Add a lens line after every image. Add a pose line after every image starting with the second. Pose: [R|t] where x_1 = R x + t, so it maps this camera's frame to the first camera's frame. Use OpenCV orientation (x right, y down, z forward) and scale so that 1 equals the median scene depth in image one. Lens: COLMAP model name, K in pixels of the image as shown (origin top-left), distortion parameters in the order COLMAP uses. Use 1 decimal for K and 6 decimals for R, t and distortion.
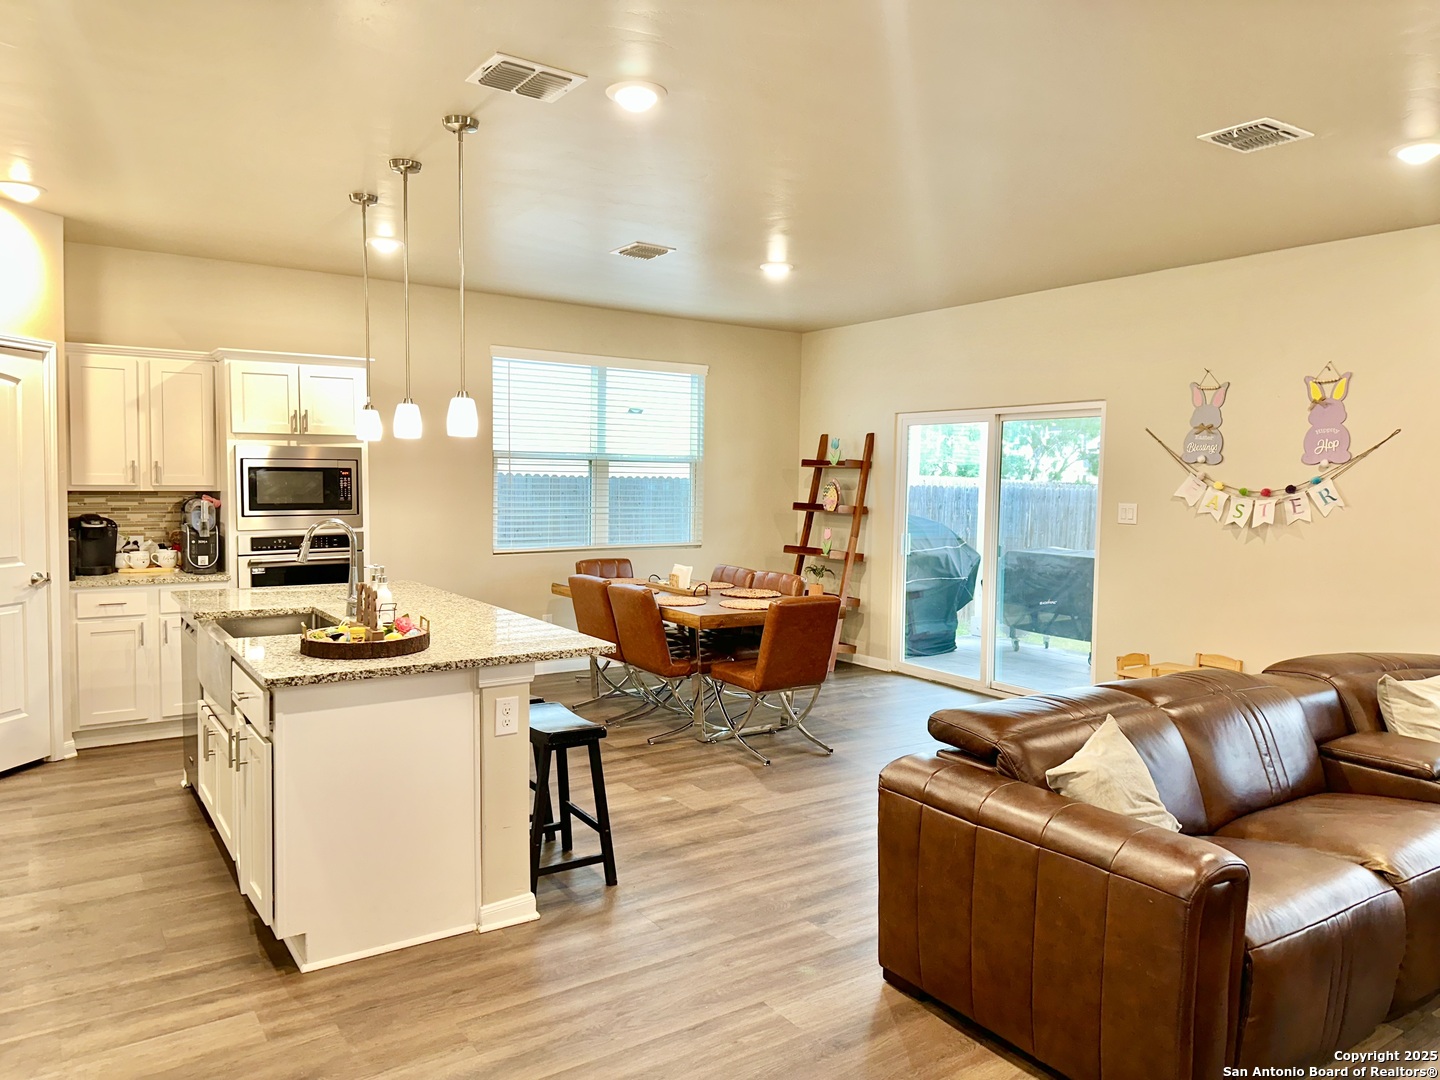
lens RADIAL K [[995.3, 0, 717.6], [0, 995.3, 543.1], [0, 0, 1]] dist [0.138752, -0.210696]
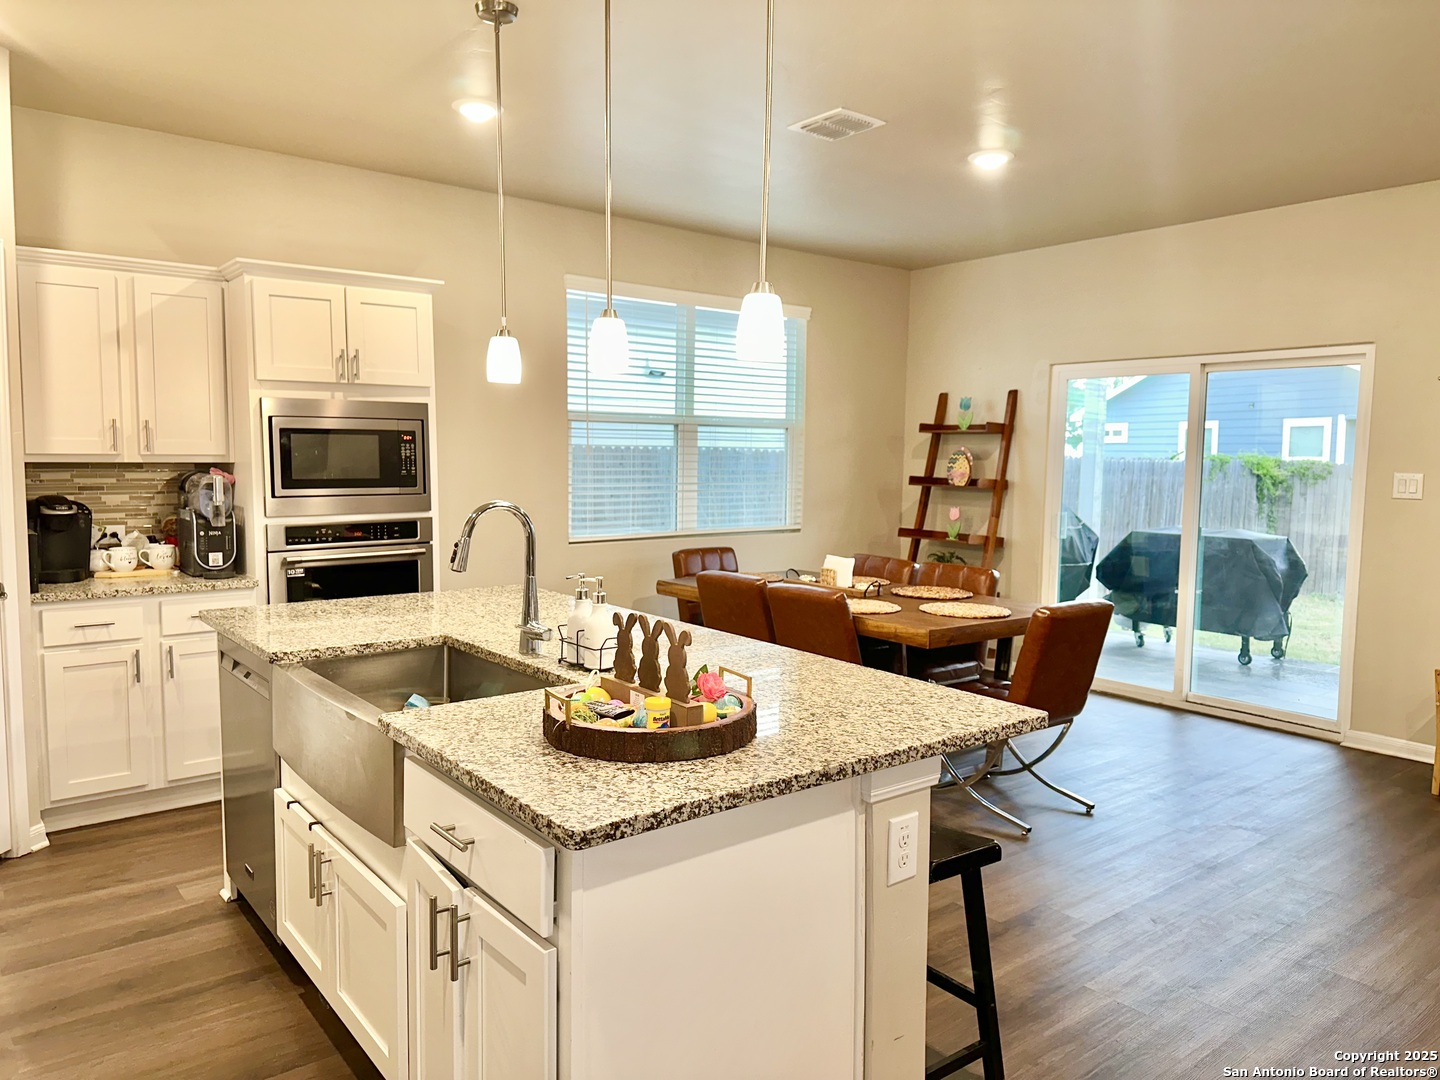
lens RADIAL K [[995.3, 0, 717.6], [0, 995.3, 543.1], [0, 0, 1]] dist [0.138752, -0.210696]
pose [[0.997149, -0.010346, 0.074751, -0.203880], [0.008676, 0.999706, 0.022635, -0.007252], [-0.074963, -0.021922, 0.996945, 0.256392]]
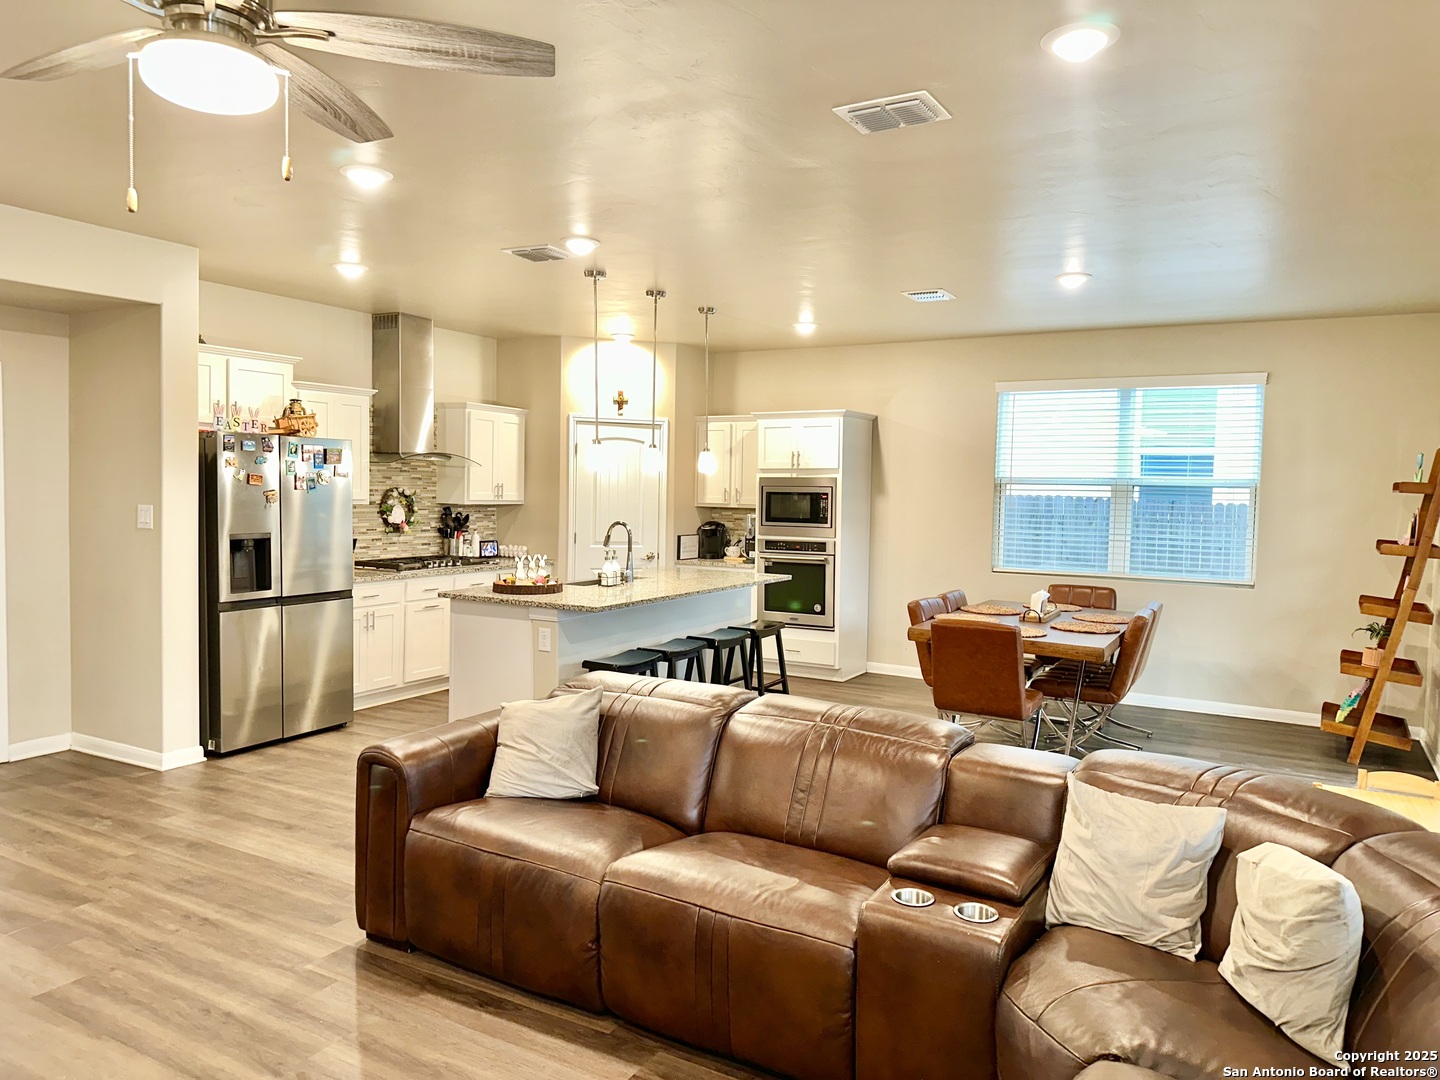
lens RADIAL K [[995.3, 0, 717.6], [0, 995.3, 543.1], [0, 0, 1]] dist [0.138752, -0.210696]
pose [[0.434547, 0.045477, -0.899500, 0.777007], [-0.075477, 0.997050, 0.013946, -0.015828], [0.897481, 0.061832, 0.436697, 0.307414]]
